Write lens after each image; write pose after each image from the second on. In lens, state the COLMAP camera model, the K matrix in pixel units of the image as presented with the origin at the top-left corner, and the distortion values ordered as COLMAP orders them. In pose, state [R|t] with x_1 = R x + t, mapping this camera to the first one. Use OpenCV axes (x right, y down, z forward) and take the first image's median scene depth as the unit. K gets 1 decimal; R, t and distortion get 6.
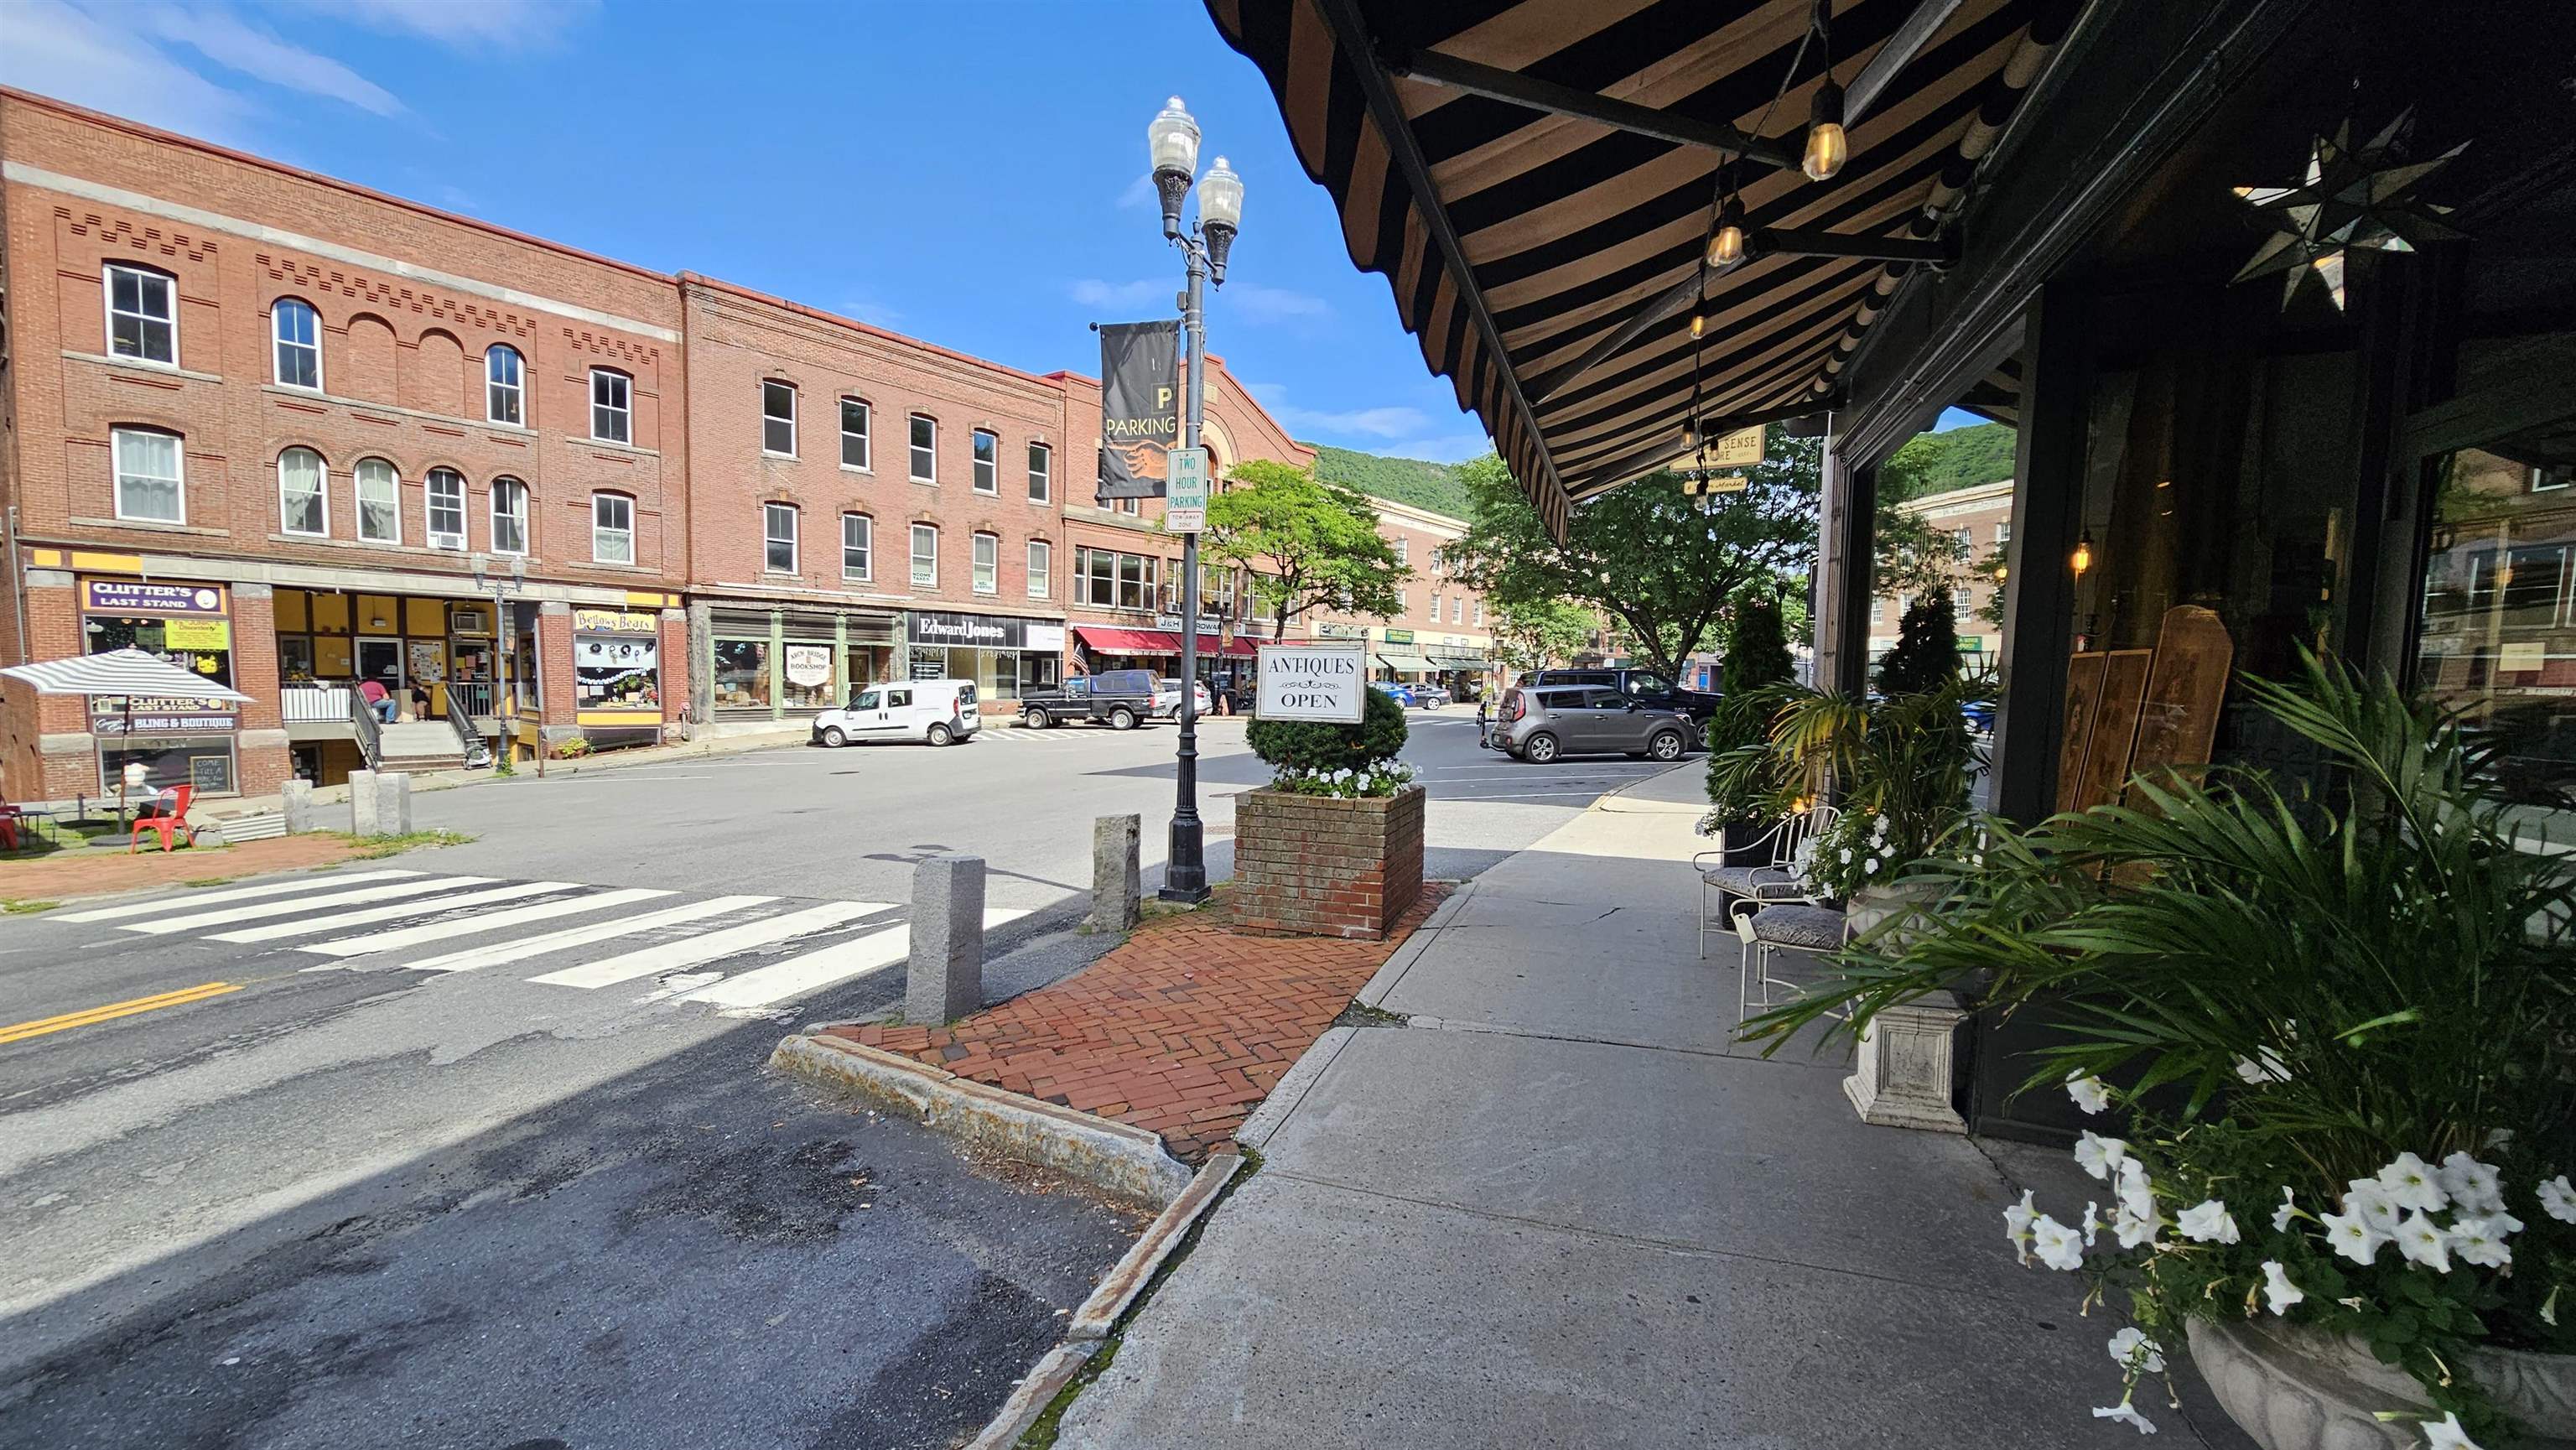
lens RADIAL K [[1039.8, 0, 1291.7], [0, 1039.8, 740.9], [0, 0, 1]] dist [-0.000829, -0.000055]
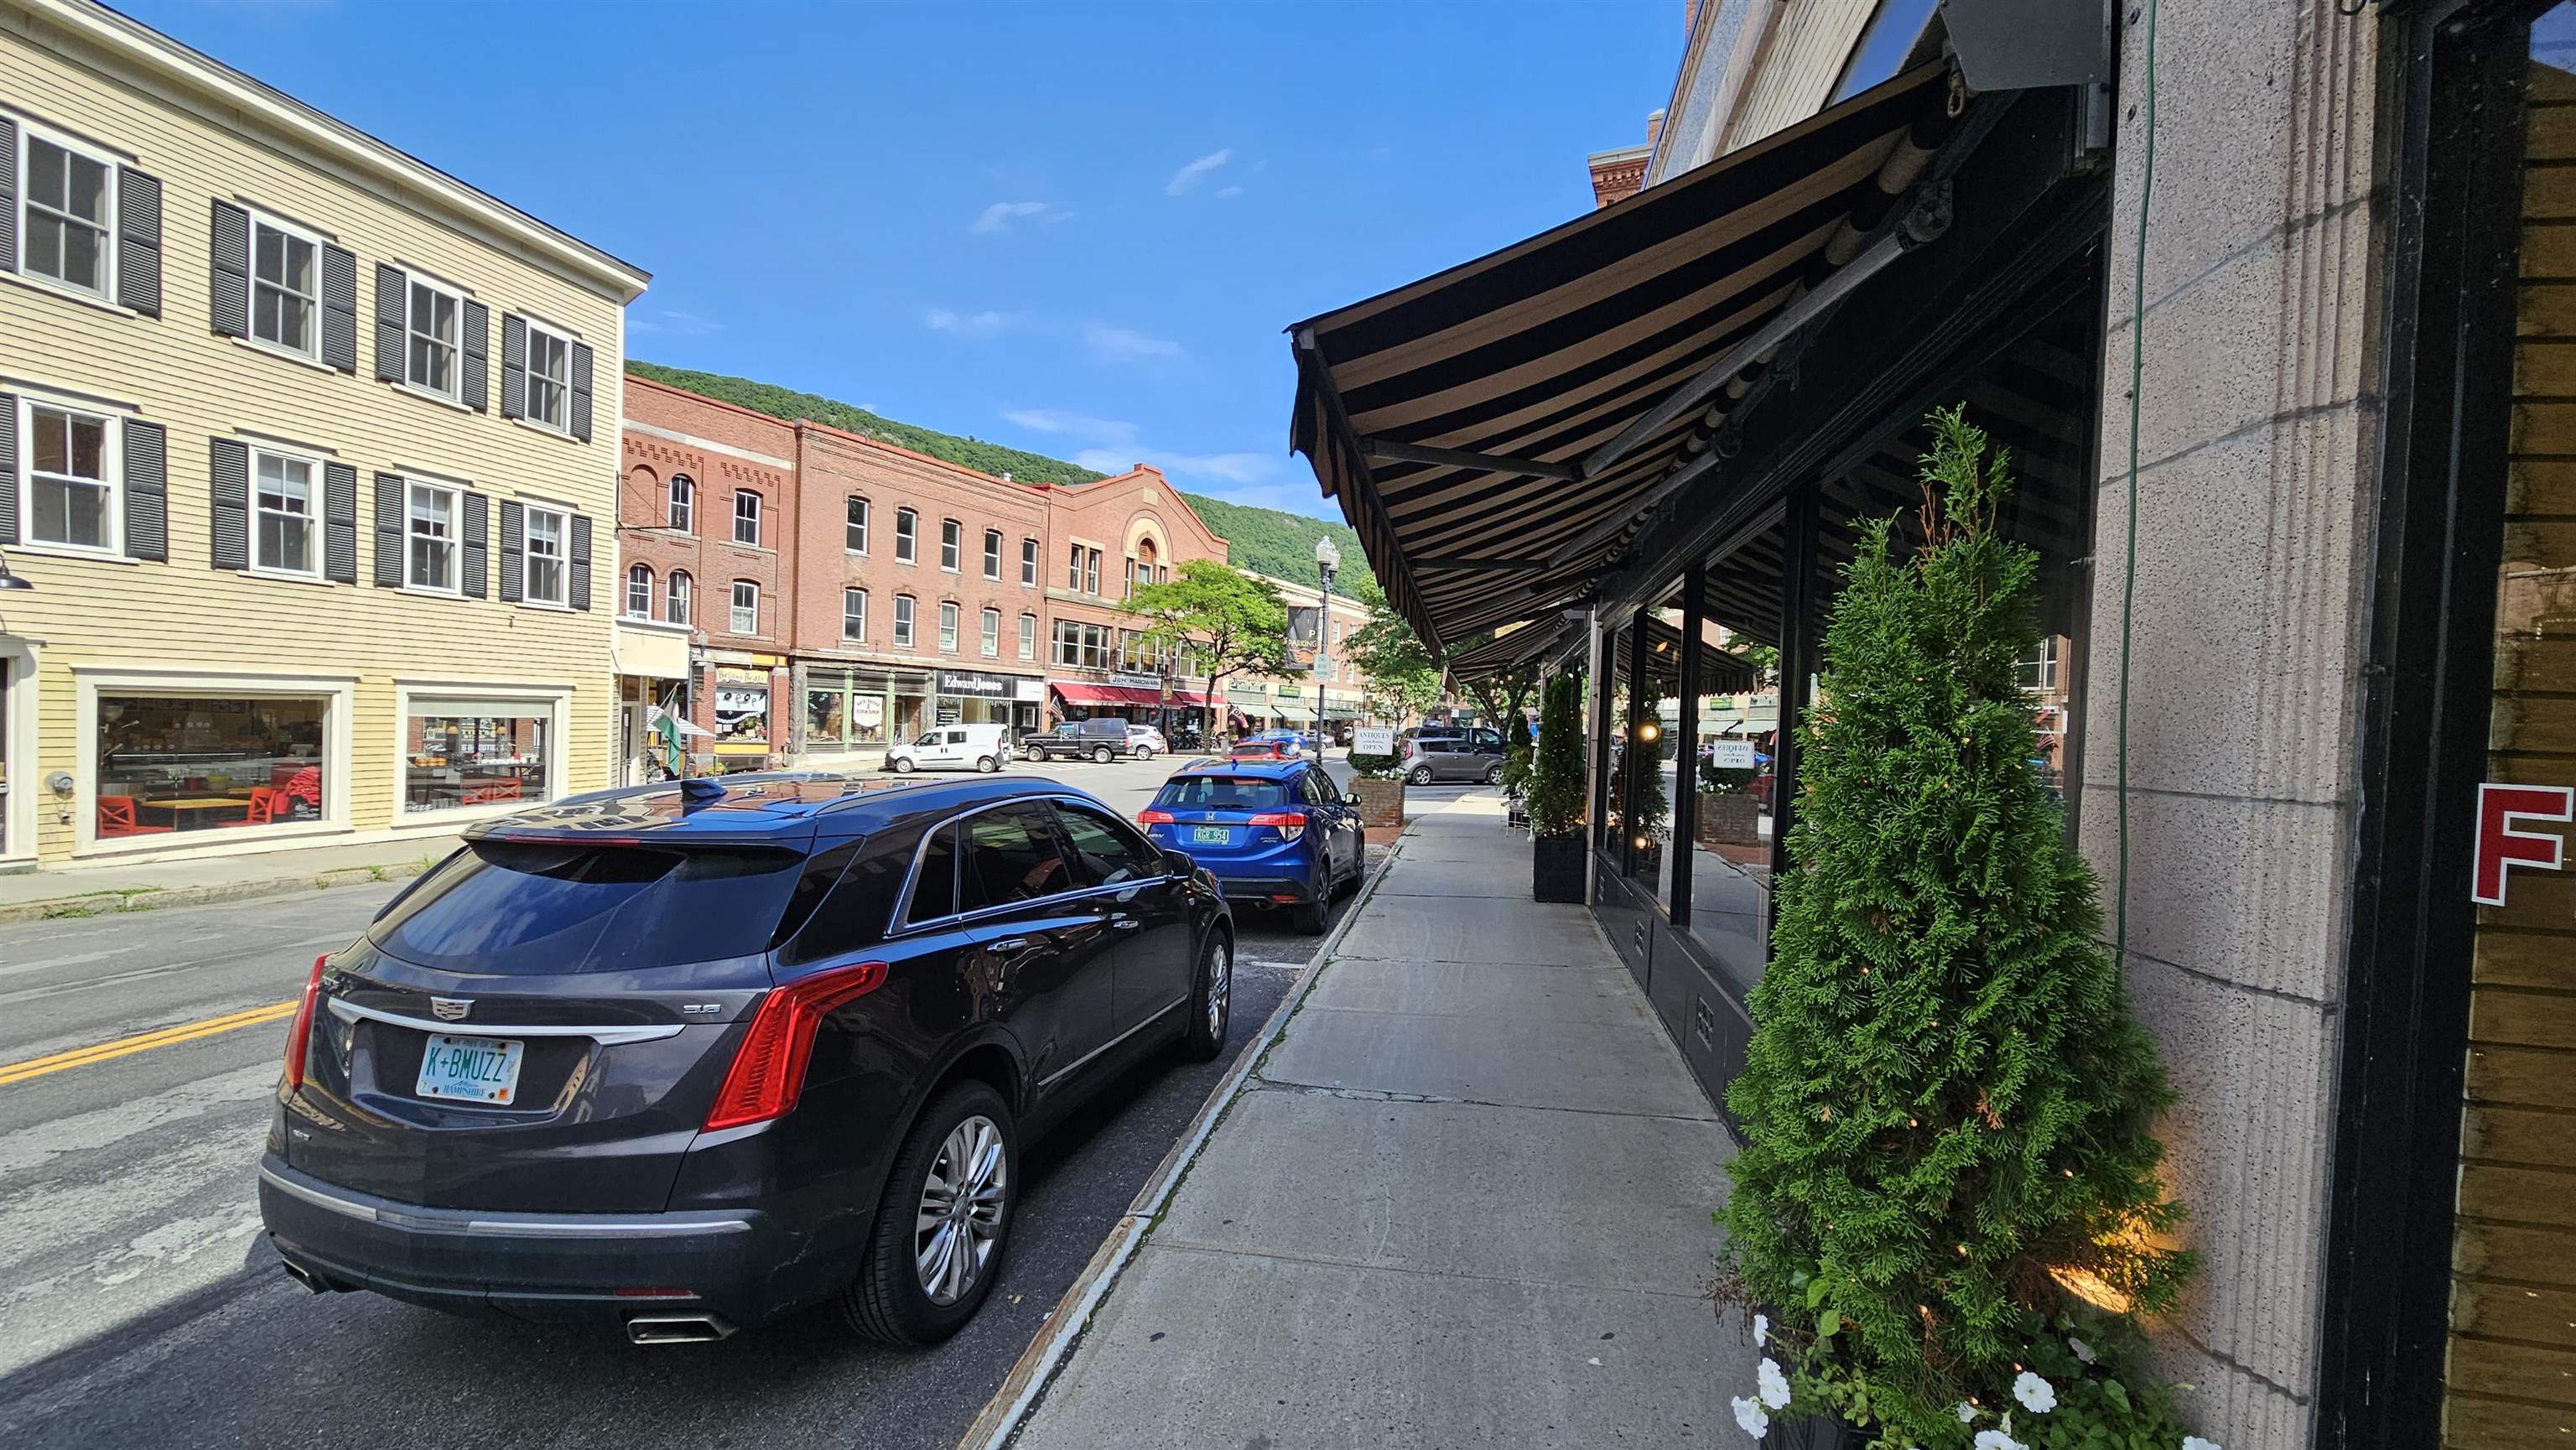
lens RADIAL K [[1039.8, 0, 1291.7], [0, 1039.8, 740.9], [0, 0, 1]] dist [-0.000829, -0.000055]
pose [[0.989520, 0.016364, 0.143466, -0.123253], [-0.010610, 0.999112, -0.040780, 0.012829], [-0.144006, 0.038831, 0.988815, -0.363167]]
